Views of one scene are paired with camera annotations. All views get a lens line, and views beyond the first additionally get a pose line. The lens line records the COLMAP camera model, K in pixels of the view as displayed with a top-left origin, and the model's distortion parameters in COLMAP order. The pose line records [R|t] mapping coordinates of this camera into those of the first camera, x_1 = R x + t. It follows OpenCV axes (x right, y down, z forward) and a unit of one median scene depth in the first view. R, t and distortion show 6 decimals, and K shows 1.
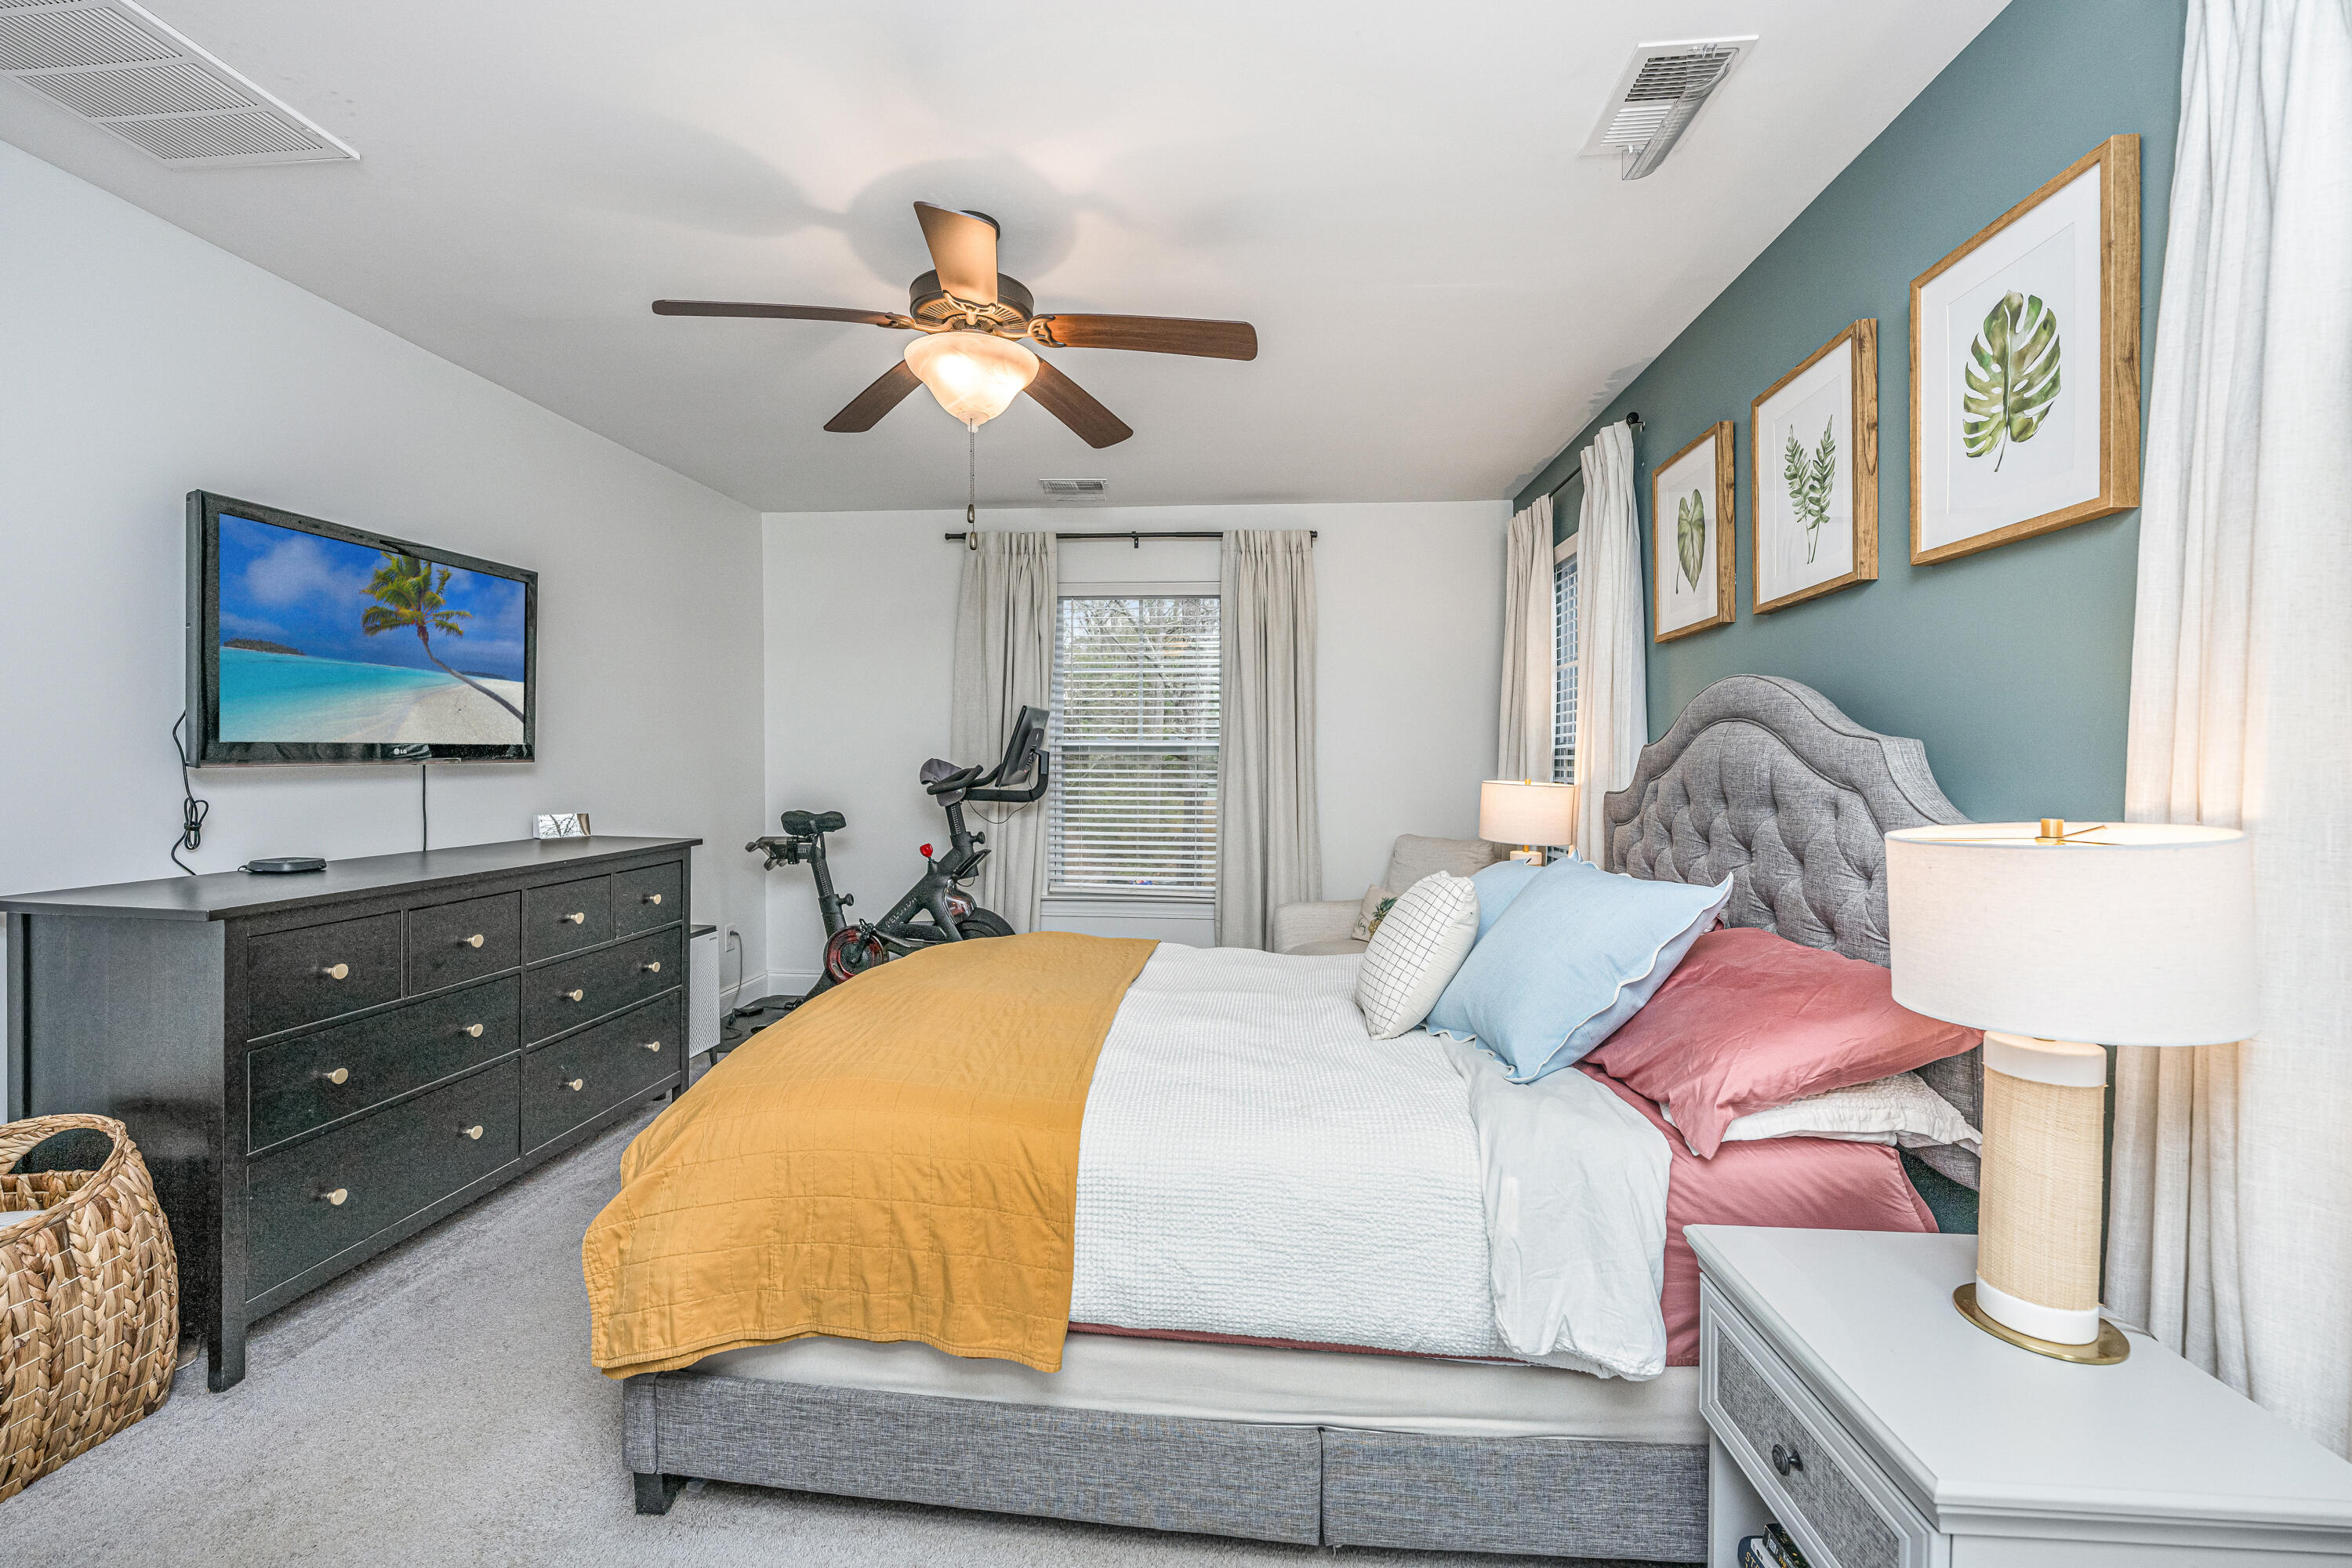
lens RADIAL K [[959.2, 0, 1156.7], [0, 959.2, 762.9], [0, 0, 1]] dist [0.001678, 0.000435]
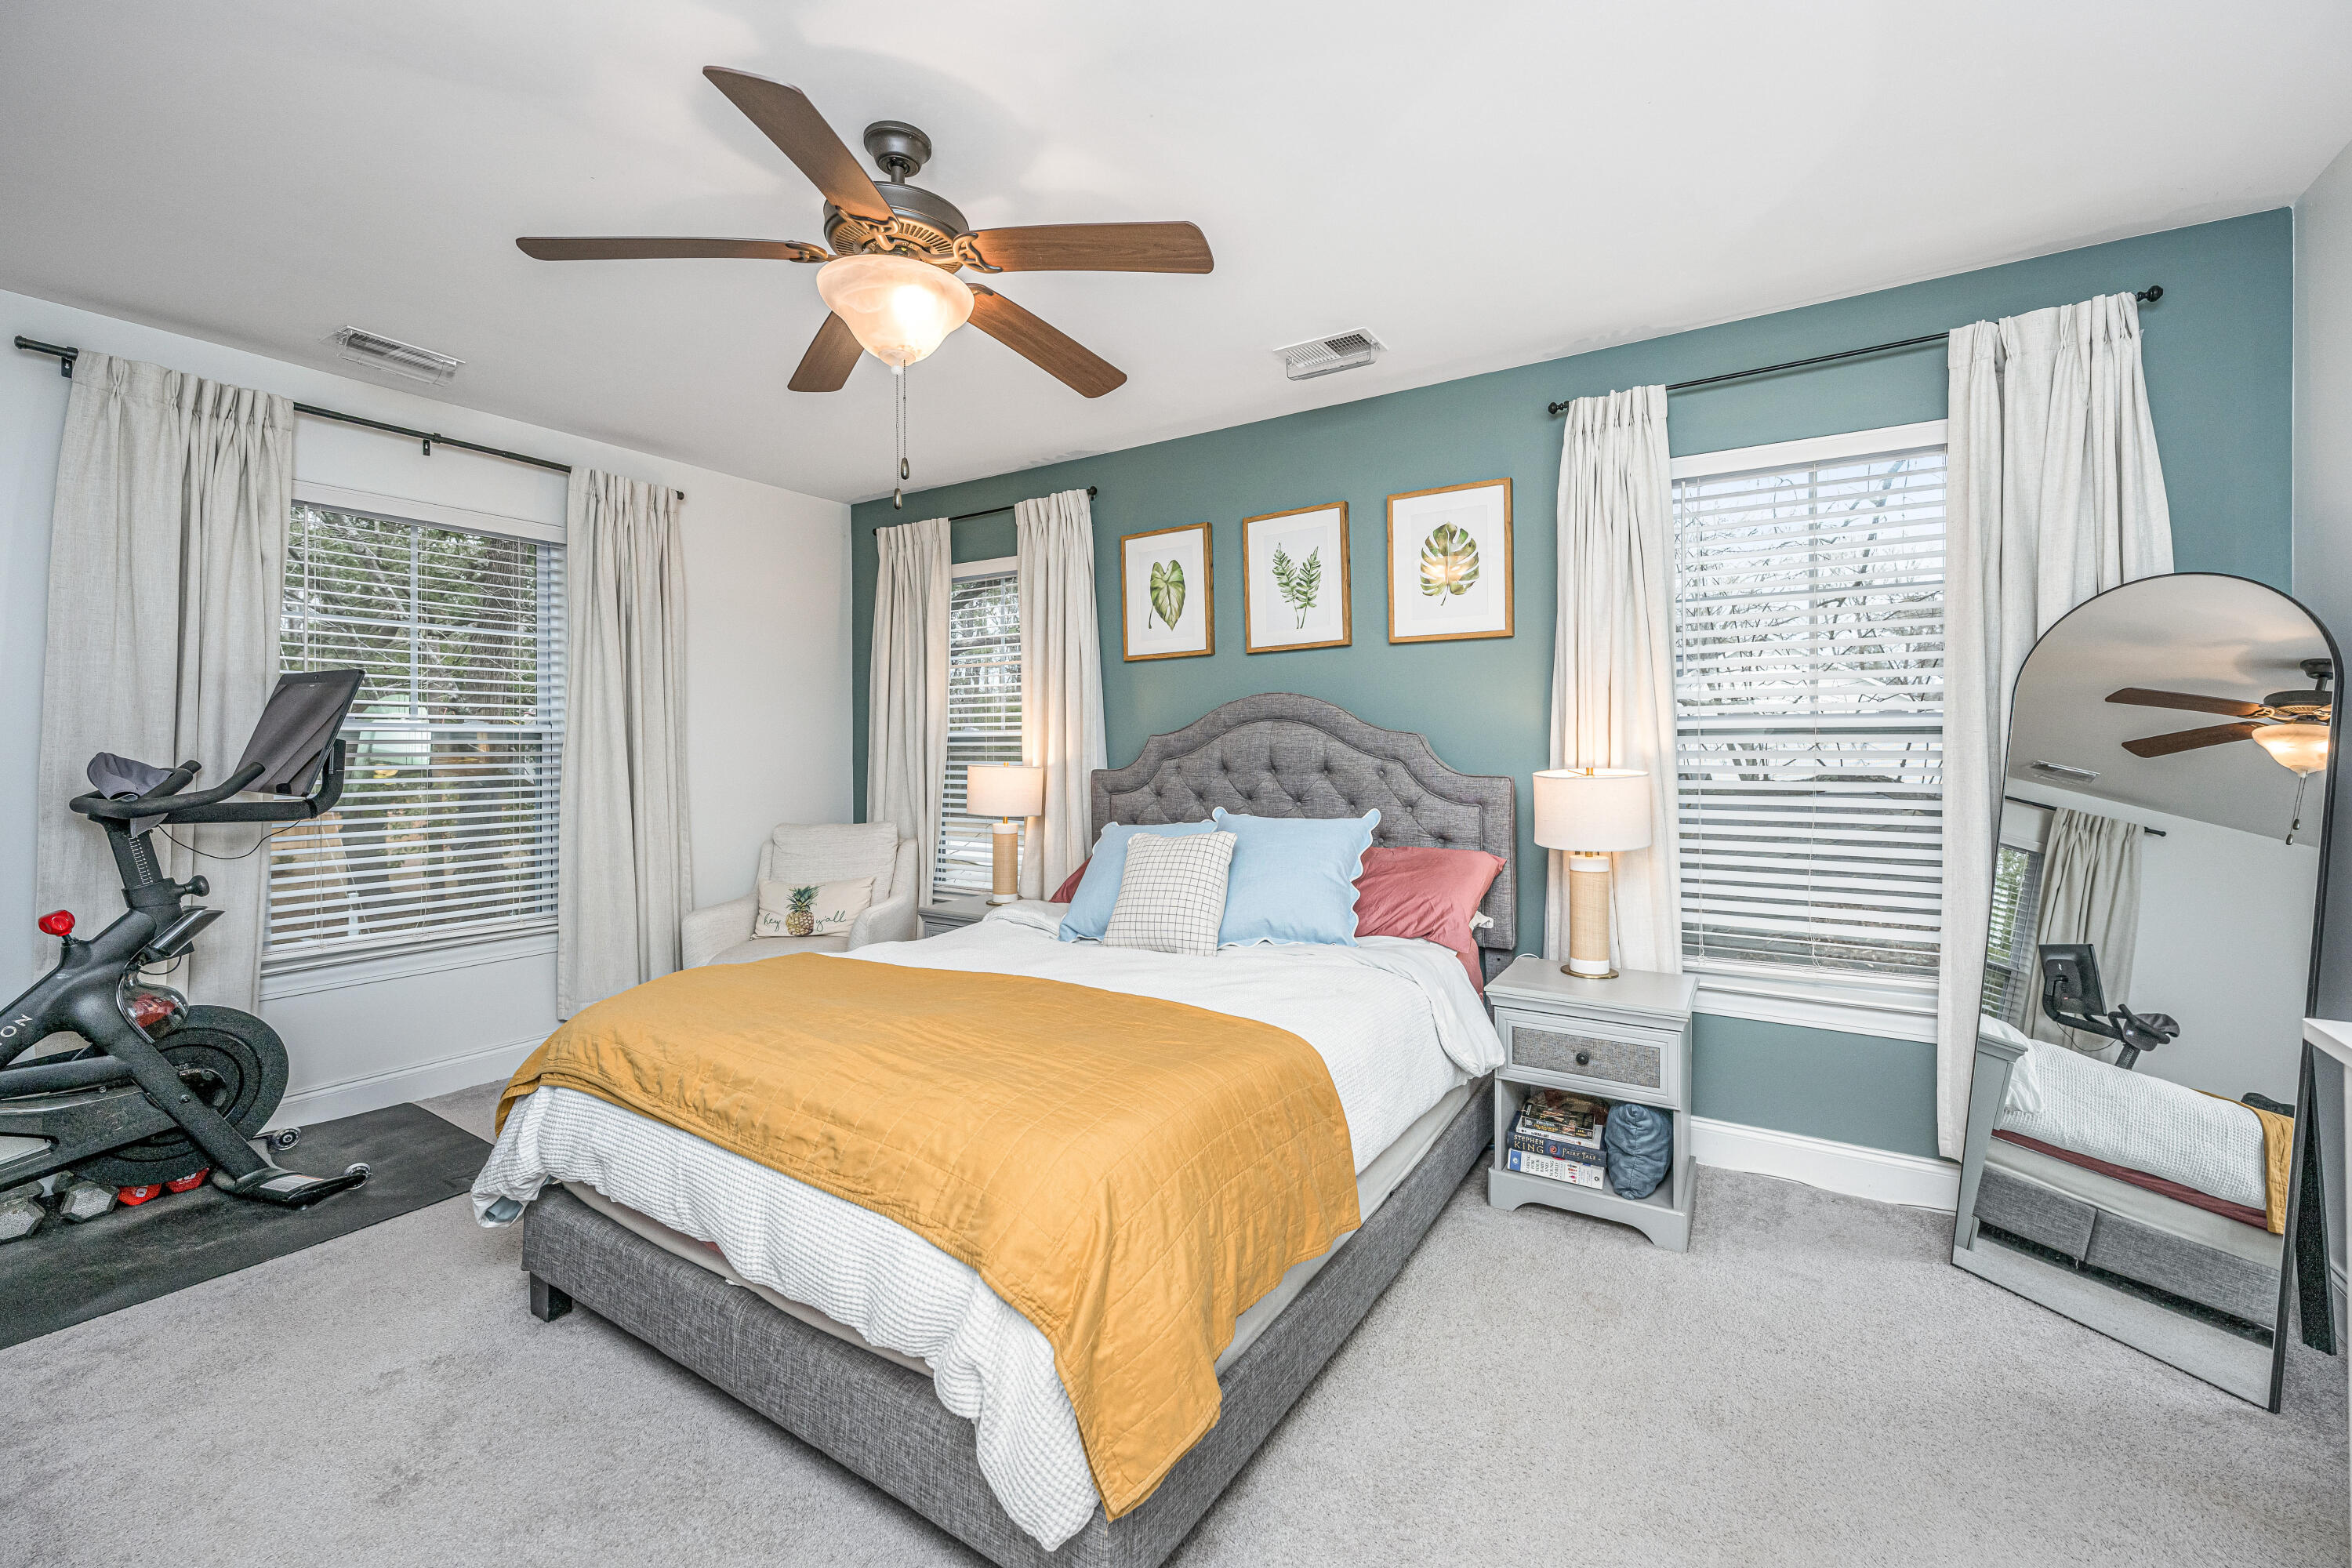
lens RADIAL K [[973.2, 0, 1181.4], [0, 973.2, 742.7], [0, 0, 1]] dist [-0.000036, -0.000143]
pose [[0.463192, -0.002062, 0.886256, -0.728510], [0.010562, 0.999939, -0.003193, -0.003753], [-0.886195, 0.010839, 0.463185, 0.307232]]
